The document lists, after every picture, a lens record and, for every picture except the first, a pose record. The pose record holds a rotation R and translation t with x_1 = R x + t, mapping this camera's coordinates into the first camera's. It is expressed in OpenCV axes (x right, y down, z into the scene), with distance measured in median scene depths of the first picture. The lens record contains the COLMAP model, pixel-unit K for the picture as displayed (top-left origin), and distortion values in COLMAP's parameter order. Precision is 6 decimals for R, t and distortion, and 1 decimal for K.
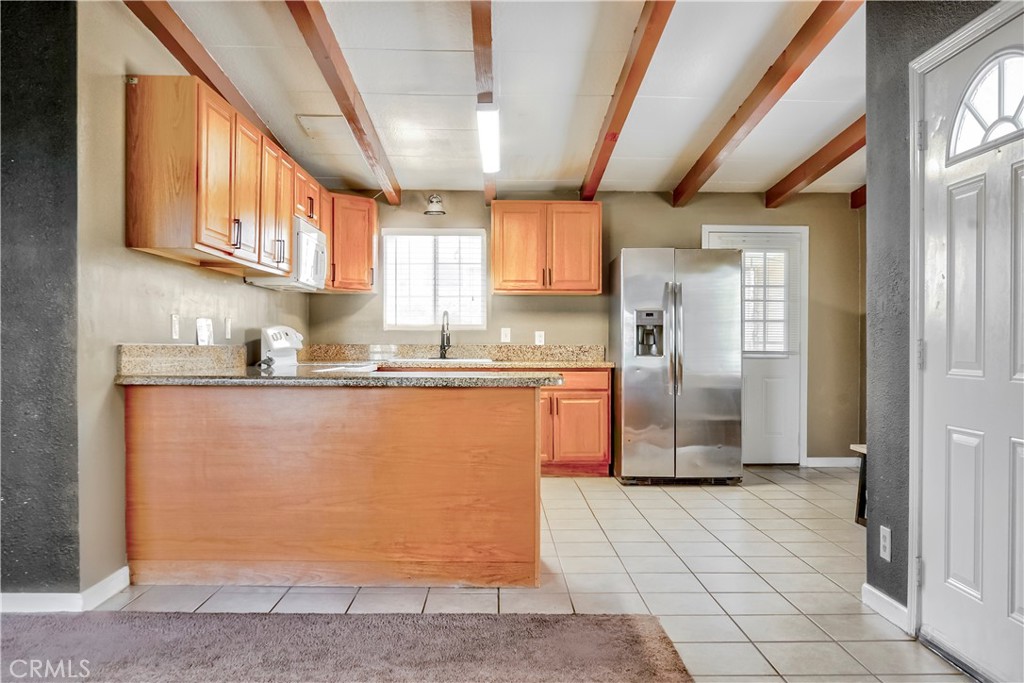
lens RADIAL K [[836.3, 0, 512.0], [0, 836.3, 341.5], [0, 0, 1]] dist [-0.002017, 0.001963]
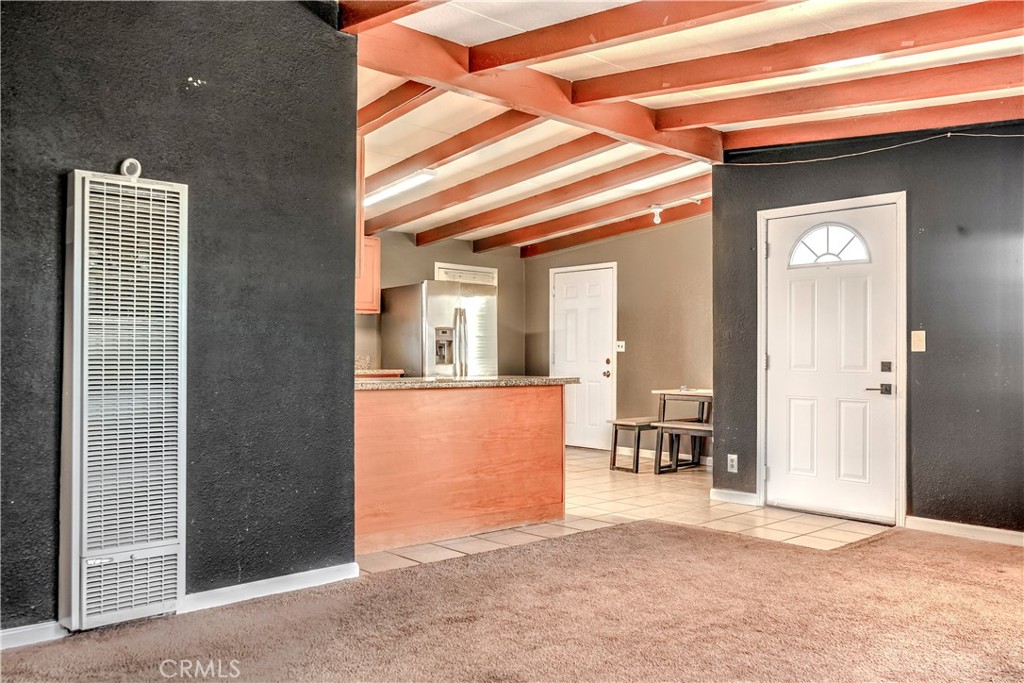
lens RADIAL K [[816.1, 0, 512.0], [0, 816.1, 341.5], [0, 0, 1]] dist [0.000899, 0.001442]
pose [[0.749478, 0.012084, 0.661919, -1.006963], [-0.004969, 0.999908, -0.012628, -0.003913], [-0.662010, 0.006175, 0.749469, -0.034260]]
